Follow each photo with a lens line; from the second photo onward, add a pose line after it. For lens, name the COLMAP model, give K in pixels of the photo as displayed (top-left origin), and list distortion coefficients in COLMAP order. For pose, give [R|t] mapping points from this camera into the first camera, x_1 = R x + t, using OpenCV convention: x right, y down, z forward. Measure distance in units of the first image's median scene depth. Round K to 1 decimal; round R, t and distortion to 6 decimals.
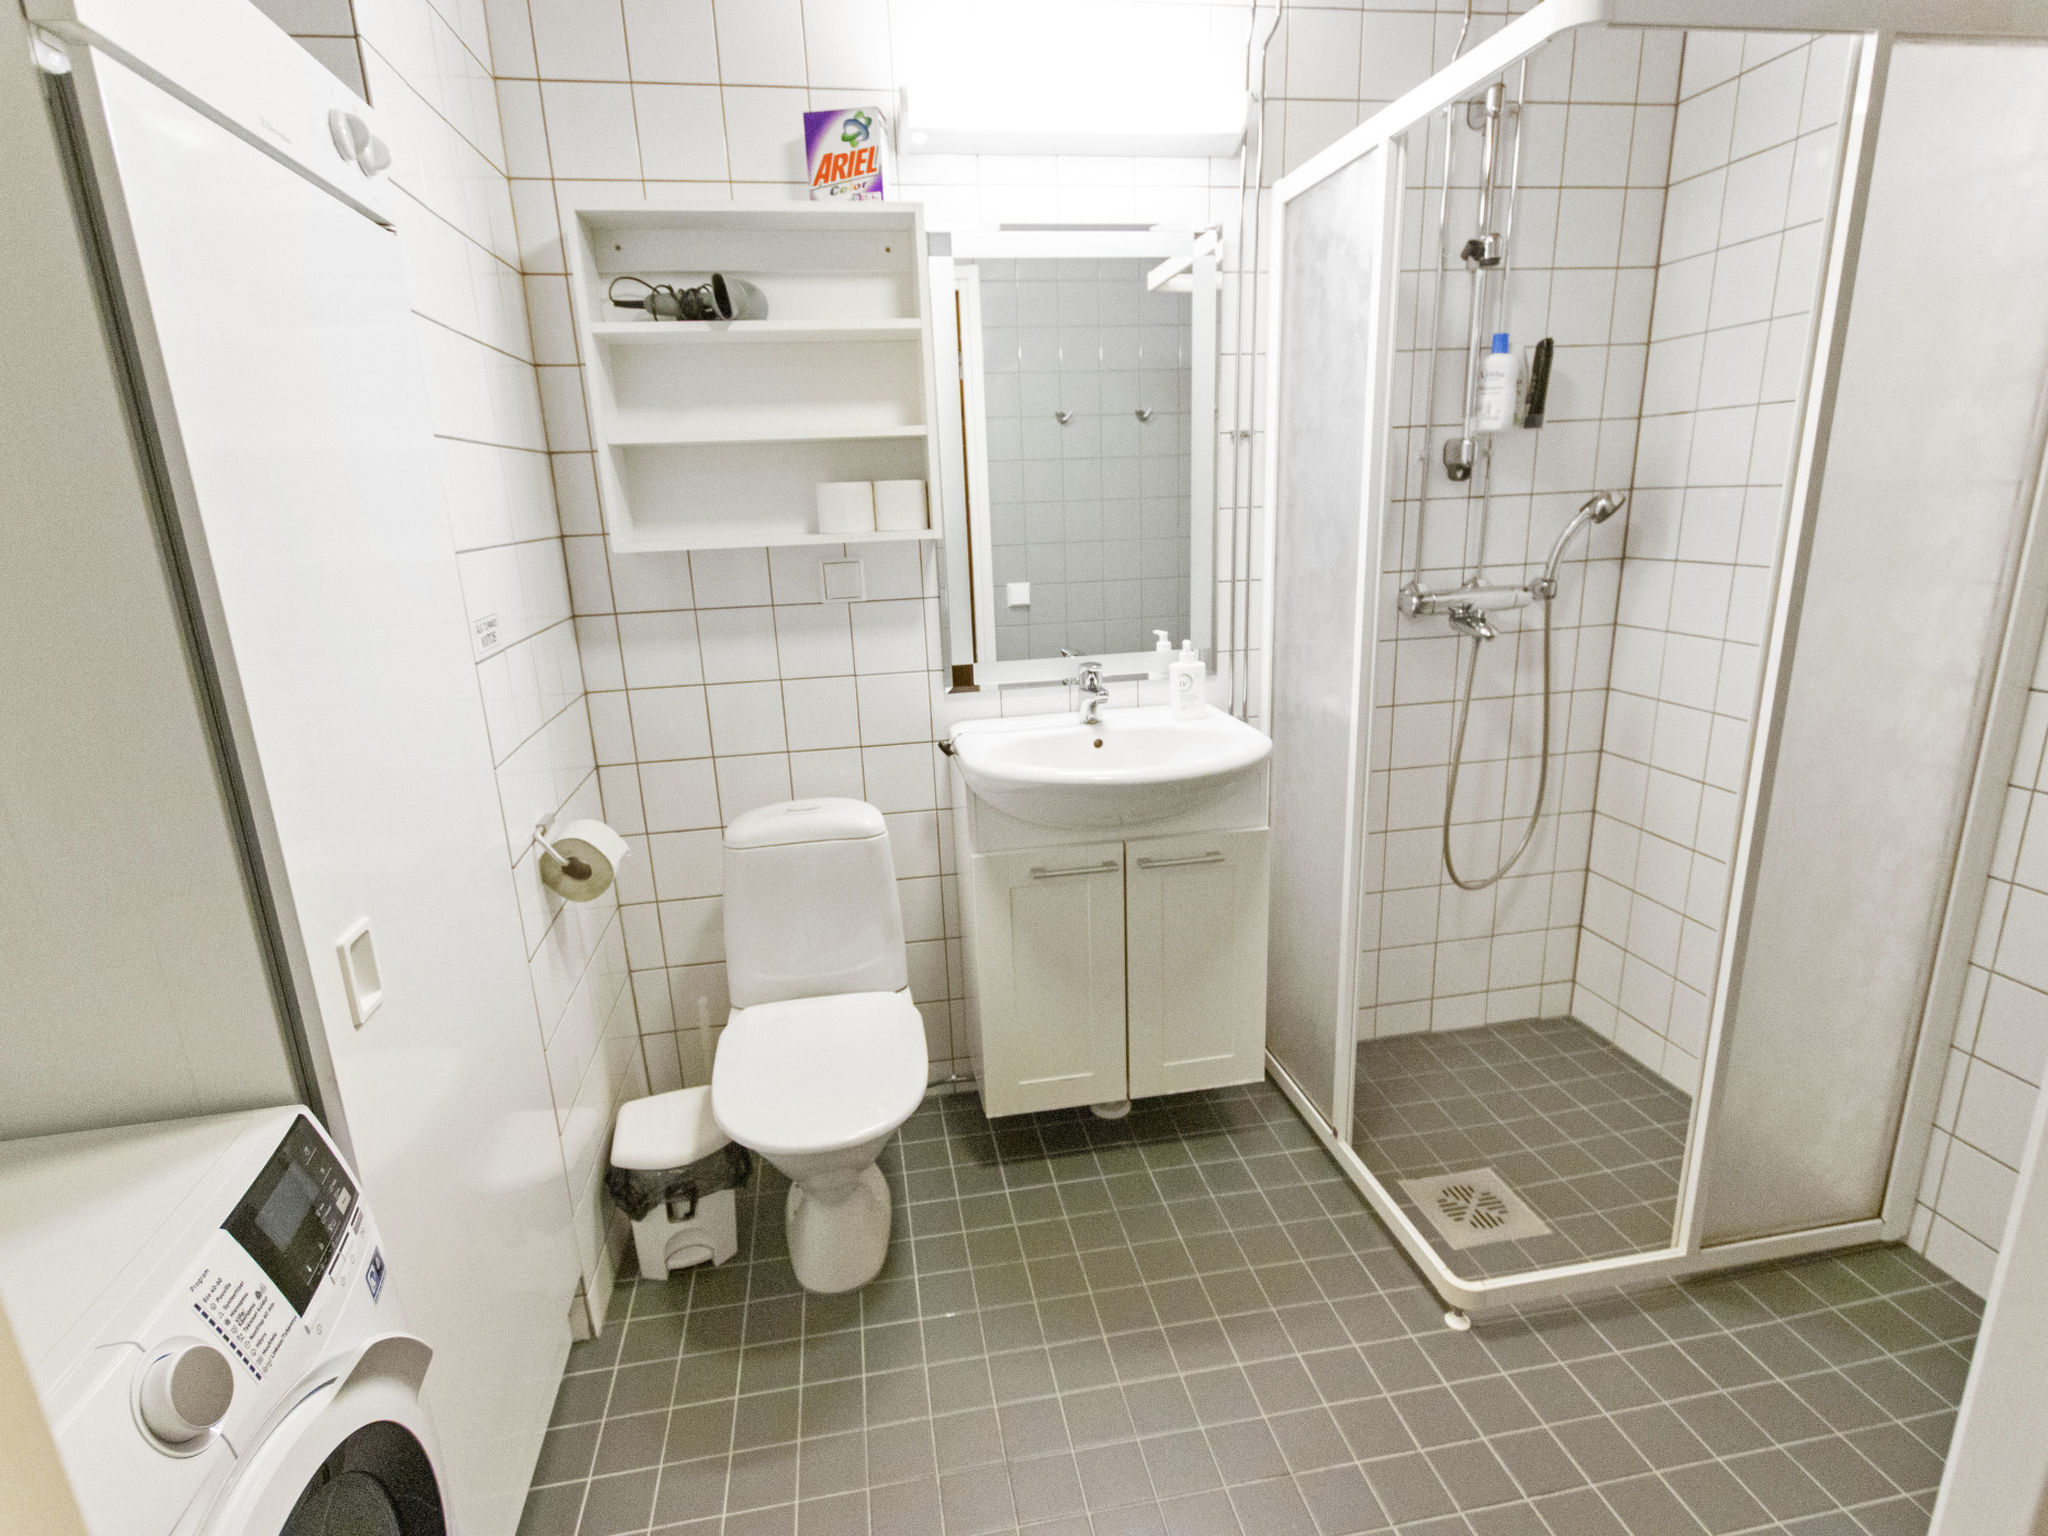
lens RADIAL K [[1040.1, 0, 1024.0], [0, 1040.1, 768.0], [0, 0, 1]] dist [0.001132, 0.000194]
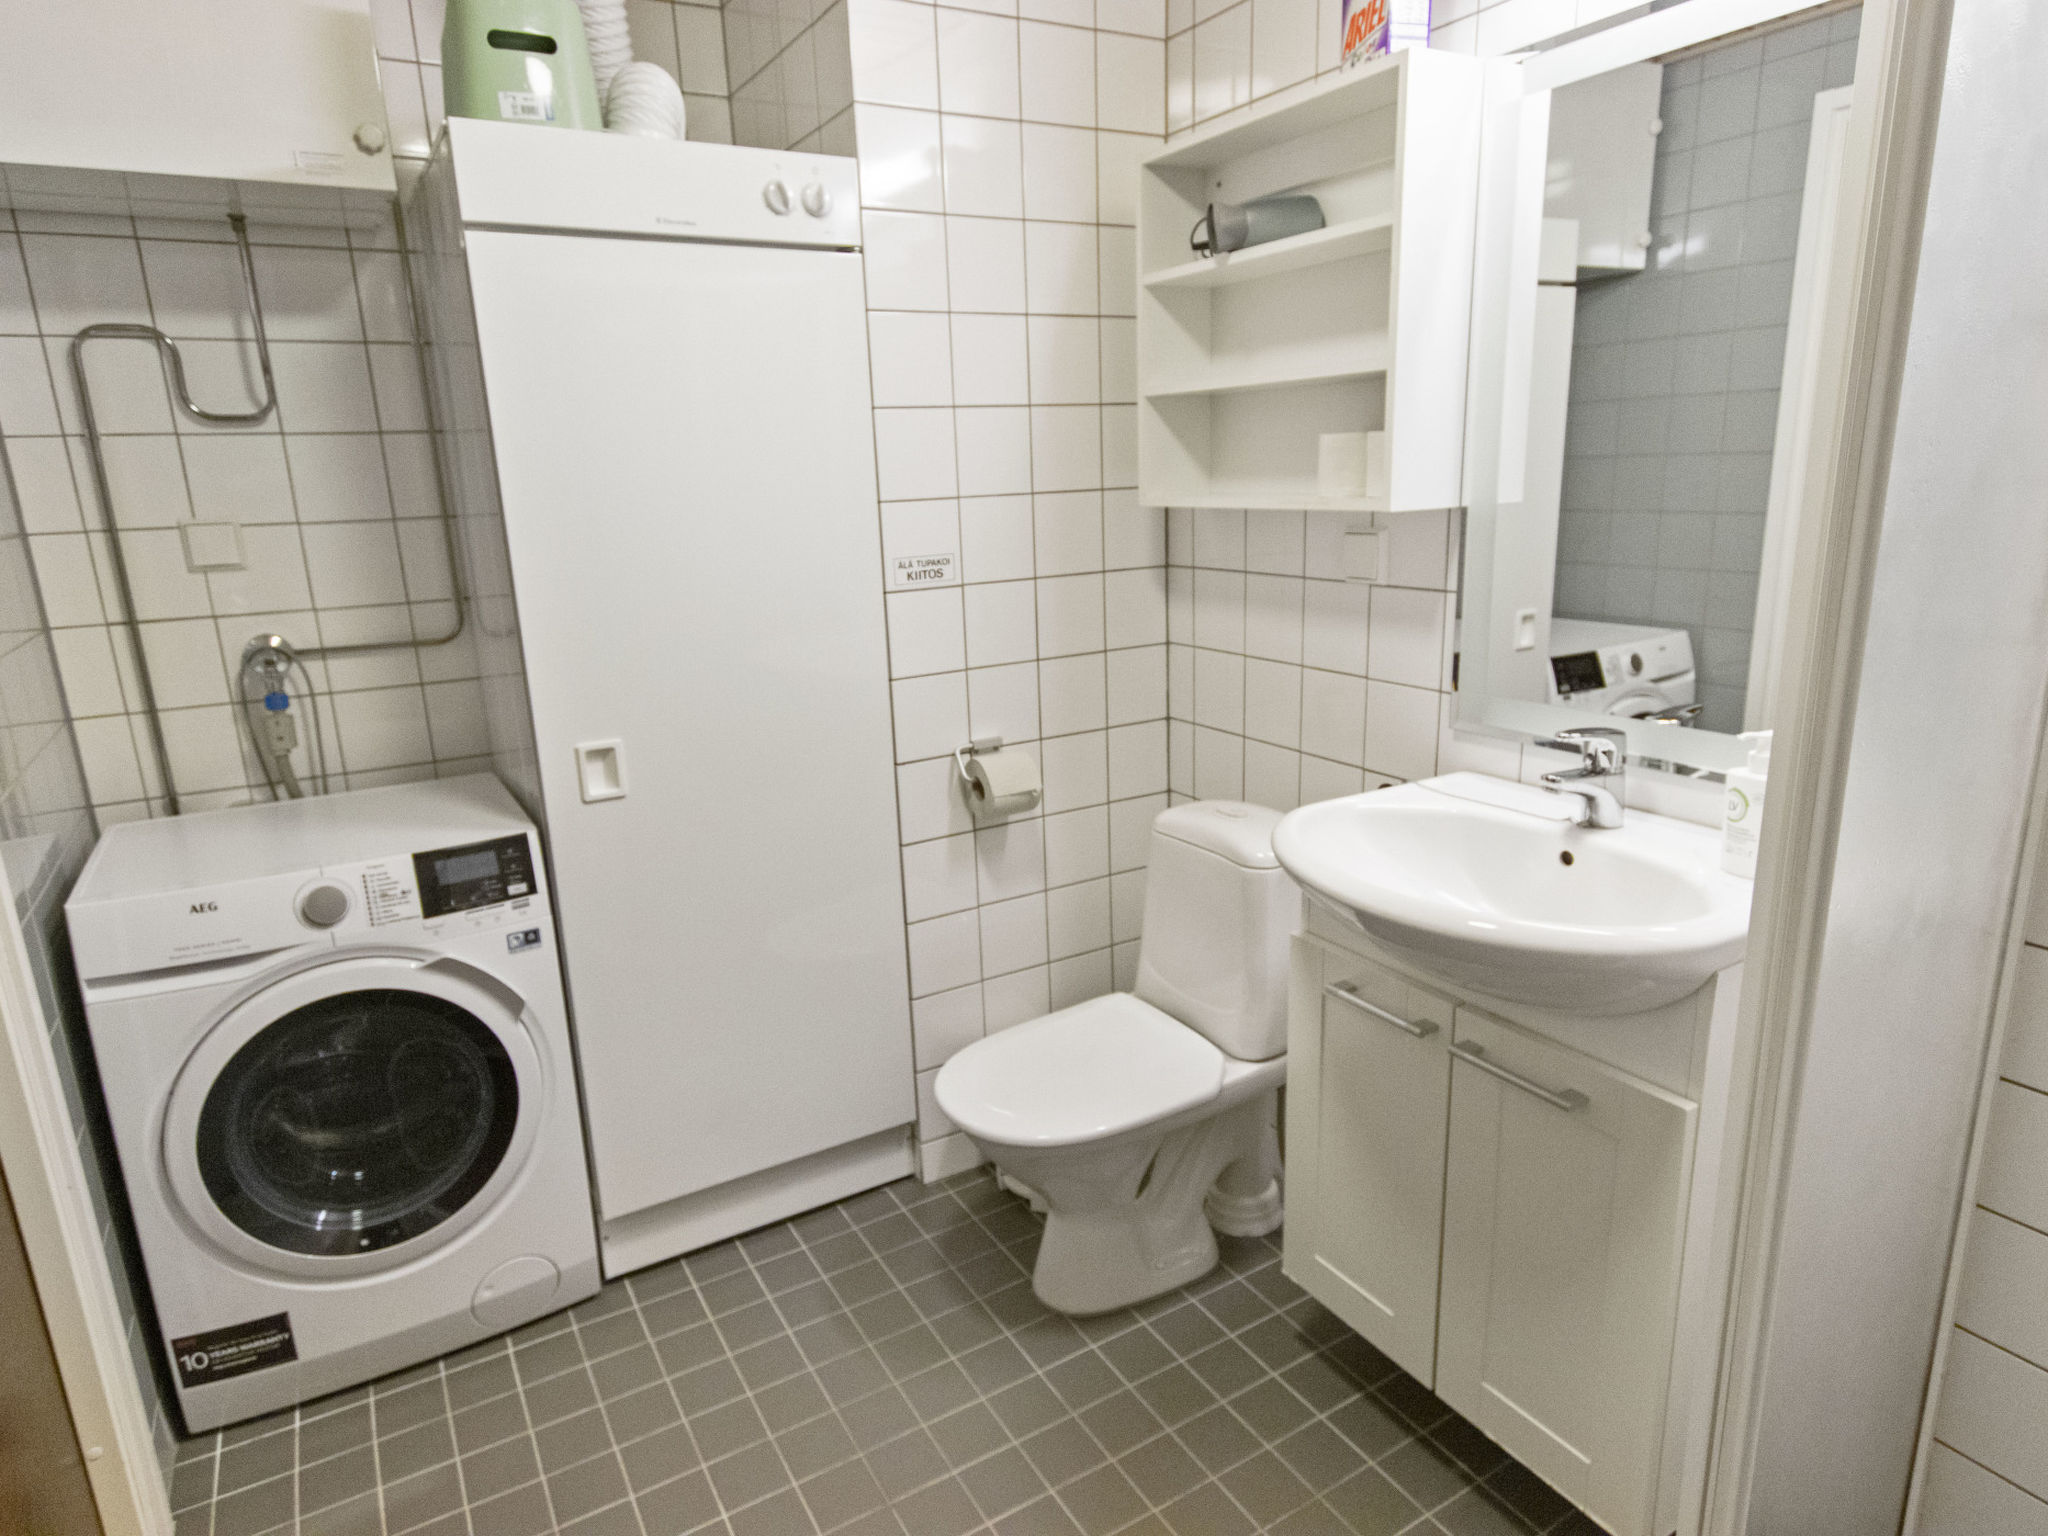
lens RADIAL K [[1238.1, 0, 1024.0], [0, 1238.1, 768.0], [0, 0, 1]] dist [0.040937, 0.000014]
pose [[0.352368, 0.255657, -0.900265, 0.687651], [-0.220926, 0.957499, 0.185438, -0.159678], [0.909411, 0.133550, 0.393873, 0.454135]]
